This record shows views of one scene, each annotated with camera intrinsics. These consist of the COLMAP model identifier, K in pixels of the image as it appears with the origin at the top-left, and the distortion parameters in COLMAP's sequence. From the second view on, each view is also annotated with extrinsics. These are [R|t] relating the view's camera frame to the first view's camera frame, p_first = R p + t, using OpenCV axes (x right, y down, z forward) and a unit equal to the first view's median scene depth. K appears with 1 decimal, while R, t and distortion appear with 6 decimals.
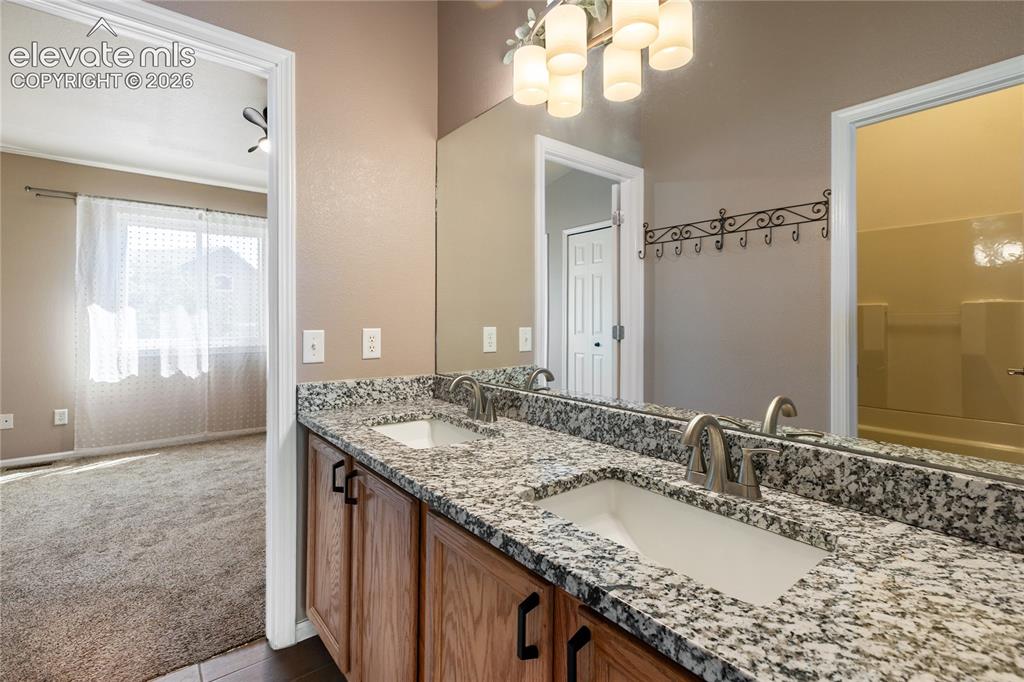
lens RADIAL K [[468.7, 0, 515.2], [0, 468.7, 324.4], [0, 0, 1]] dist [0.001921, 0.000004]
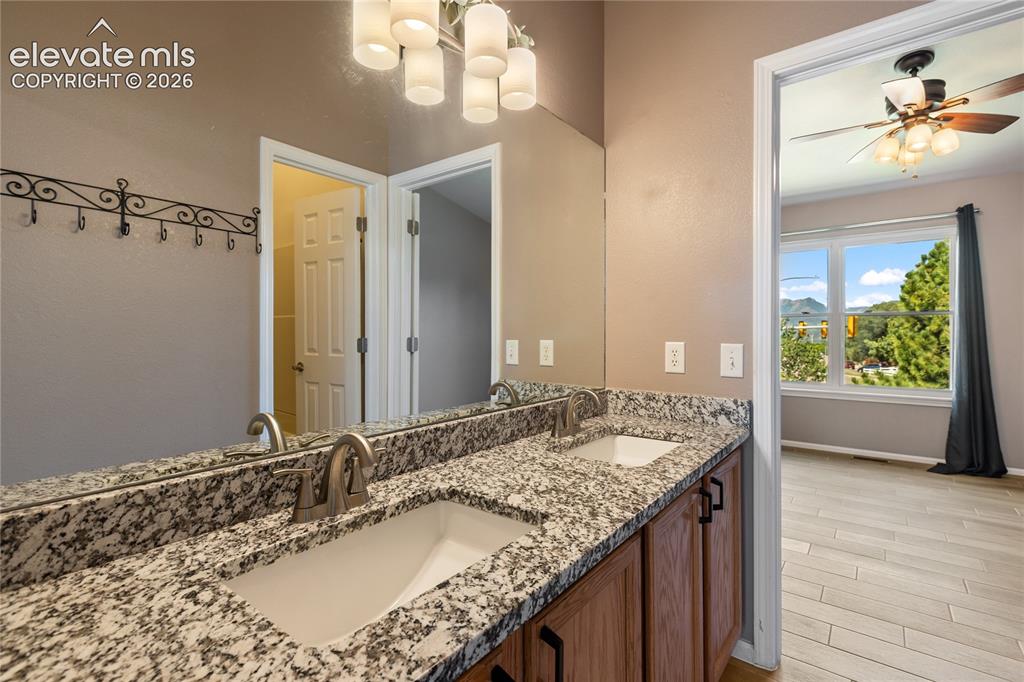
lens RADIAL K [[468.7, 0, 515.2], [0, 468.7, 324.4], [0, 0, 1]] dist [0.001921, 0.000004]
pose [[-0.236107, 0.011889, 0.971654, -0.800365], [0.003901, 0.999929, -0.011287, -0.015823], [-0.971719, 0.001125, -0.236137, 1.099974]]
